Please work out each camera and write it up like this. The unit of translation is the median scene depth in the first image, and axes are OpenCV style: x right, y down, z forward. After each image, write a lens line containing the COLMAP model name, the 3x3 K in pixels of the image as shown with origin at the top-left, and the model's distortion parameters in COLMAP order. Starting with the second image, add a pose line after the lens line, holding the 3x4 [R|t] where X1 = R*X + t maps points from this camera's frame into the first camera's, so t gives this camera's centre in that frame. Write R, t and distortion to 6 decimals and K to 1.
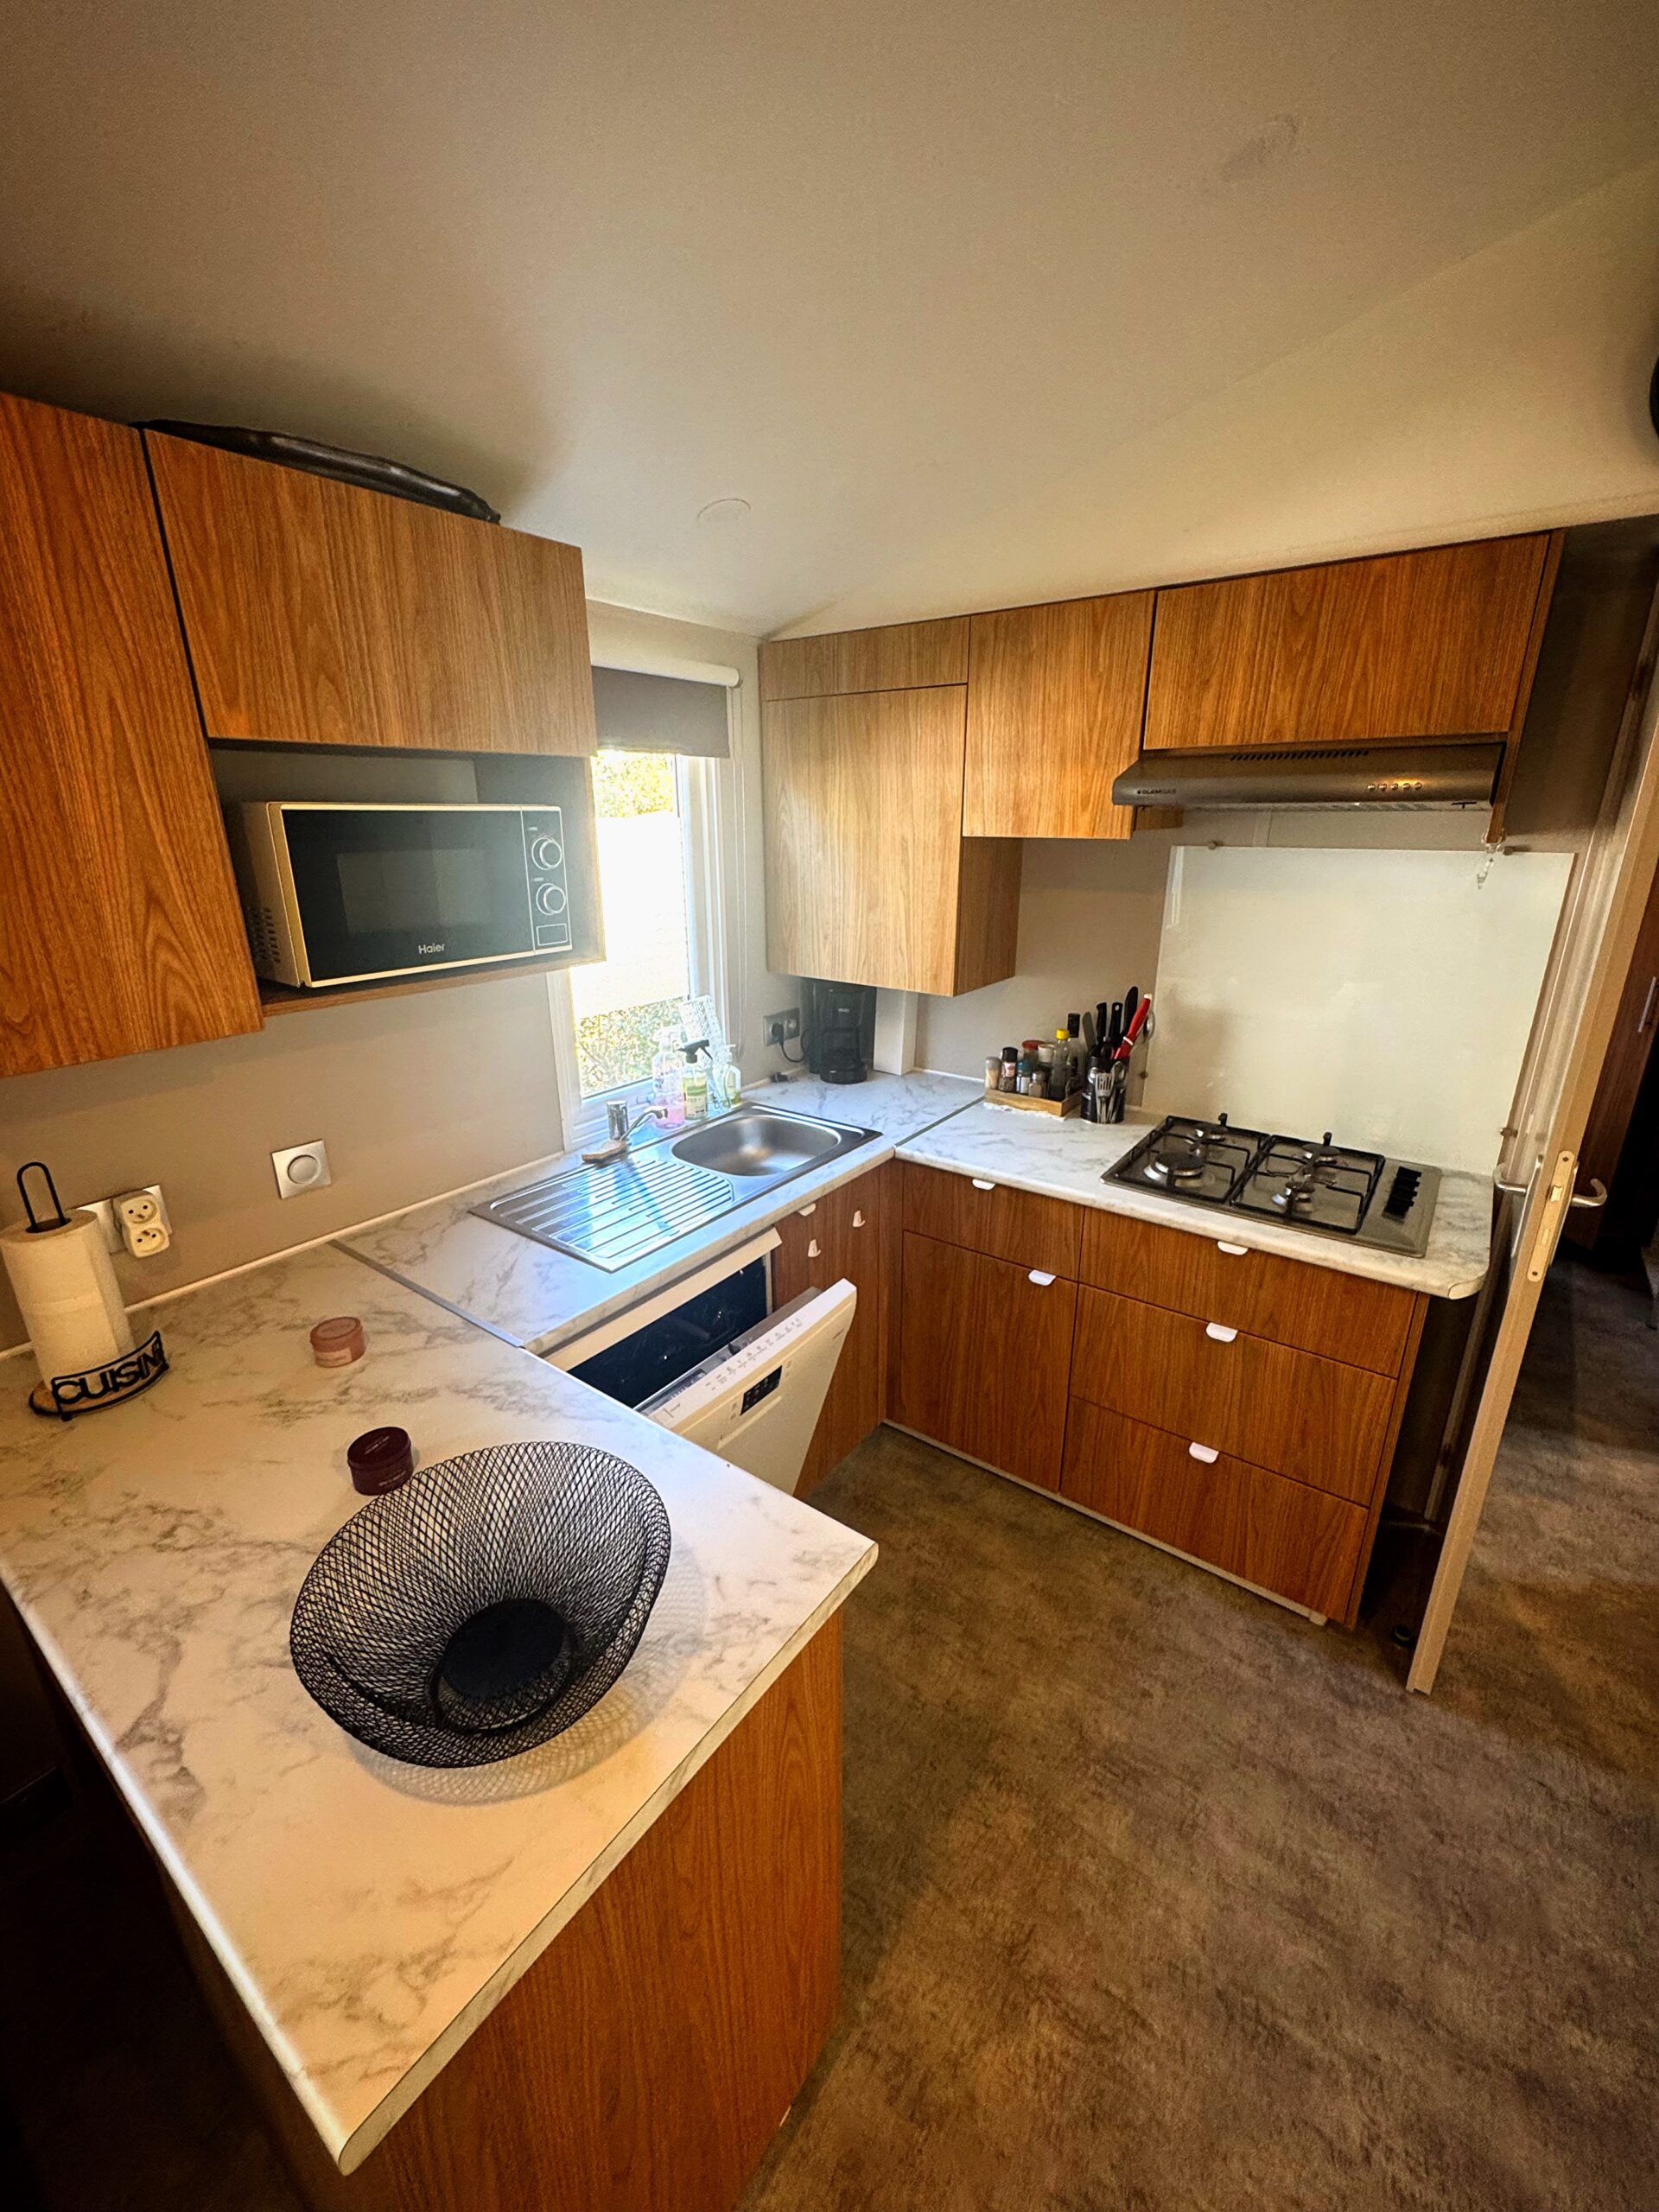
lens RADIAL K [[885.9, 0, 832.9], [0, 885.9, 1107.7], [0, 0, 1]] dist [-0.000260, -0.000601]
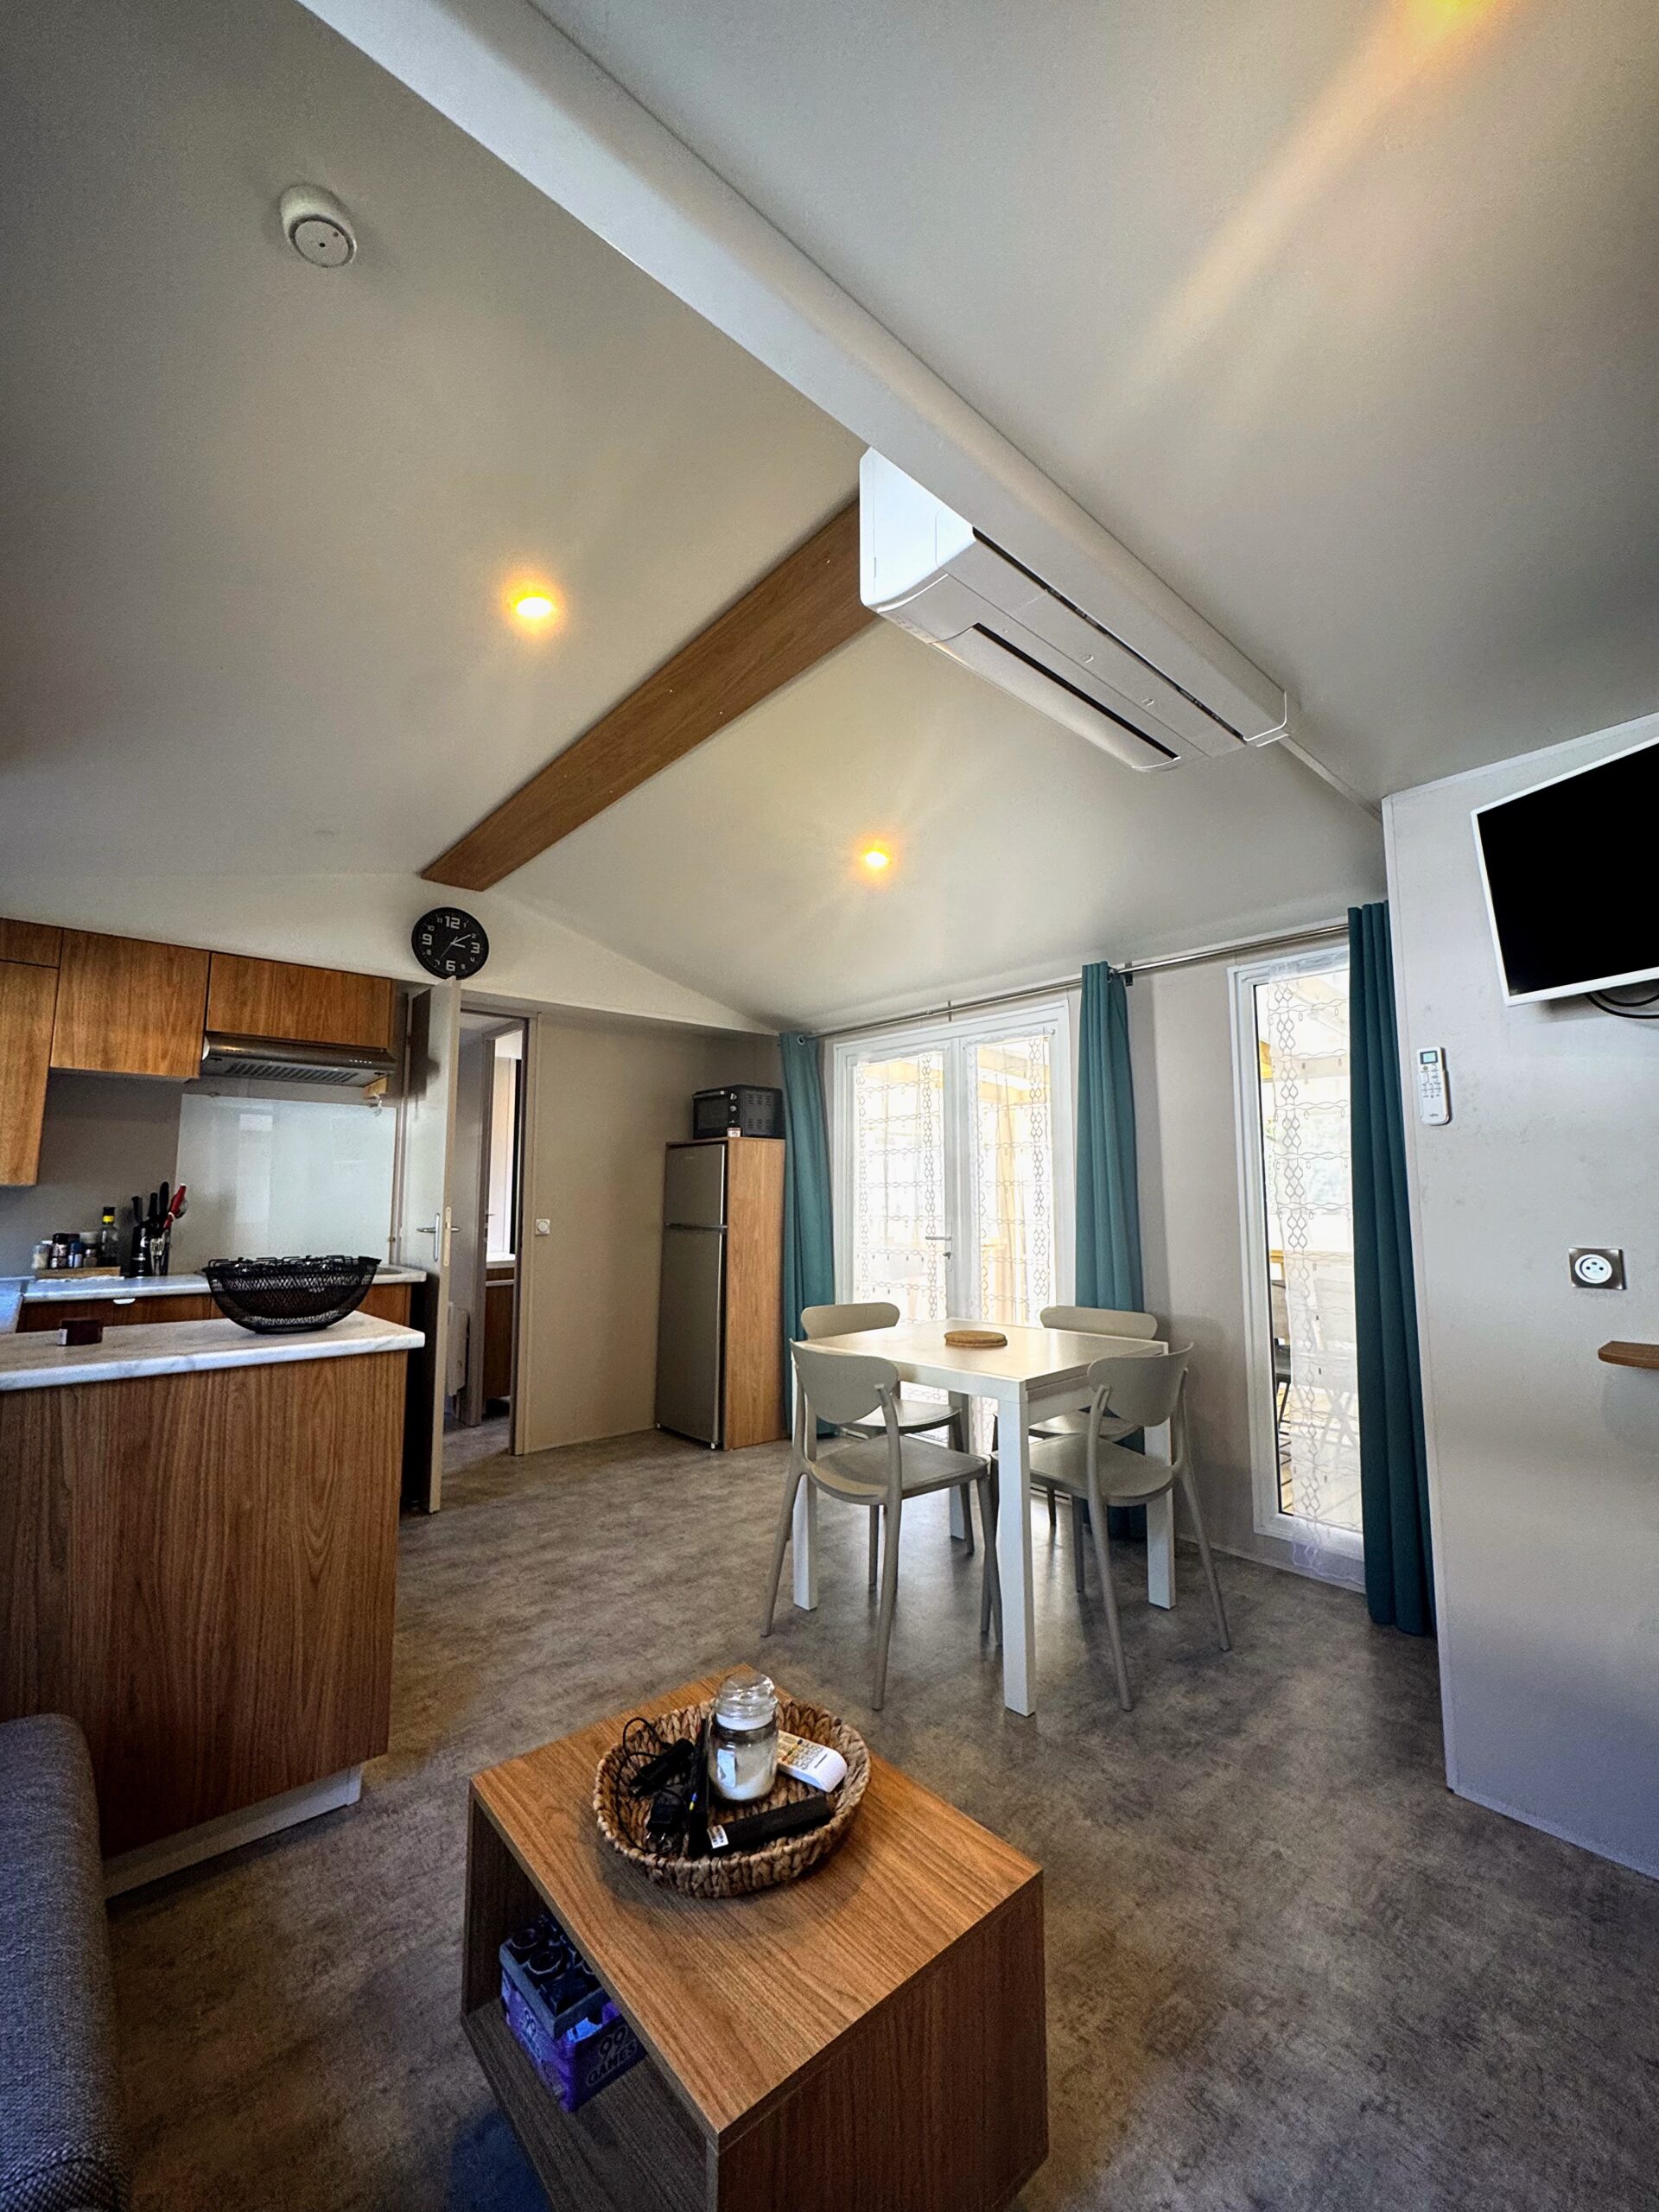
lens RADIAL K [[885.9, 0, 830.3], [0, 885.9, 1104.9], [0, 0, 1]] dist [-0.000260, -0.000601]
pose [[0.212055, 0.111600, 0.970865, -1.020650], [0.309005, 0.934831, -0.174951, 0.402677], [-0.927118, 0.337101, 0.163751, -0.368565]]
